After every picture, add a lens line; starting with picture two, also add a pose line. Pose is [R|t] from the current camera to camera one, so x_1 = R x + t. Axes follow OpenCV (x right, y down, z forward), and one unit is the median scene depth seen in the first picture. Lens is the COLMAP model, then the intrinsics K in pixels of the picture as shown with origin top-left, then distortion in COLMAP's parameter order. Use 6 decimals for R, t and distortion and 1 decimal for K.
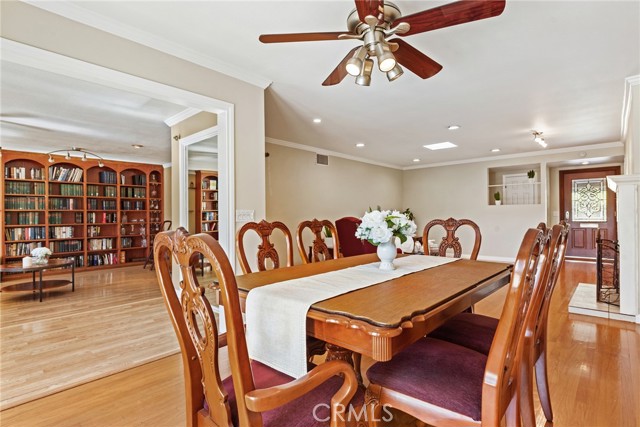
lens RADIAL K [[321.6, 0, 322.5], [0, 321.6, 216.0], [0, 0, 1]] dist [0.001997, -0.000172]
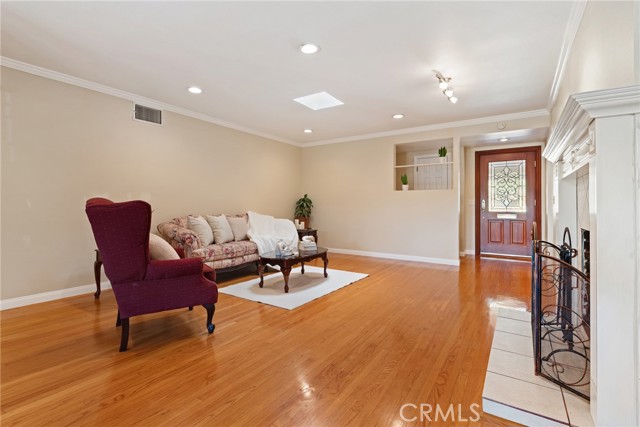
lens RADIAL K [[295.6, 0, 322.6], [0, 295.6, 206.8], [0, 0, 1]] dist [0.001063, -0.000064]
pose [[0.988755, 0.009741, 0.149225, 0.234936], [-0.009556, 0.999952, -0.001958, 0.010665], [-0.149237, 0.000510, 0.988801, 0.304906]]
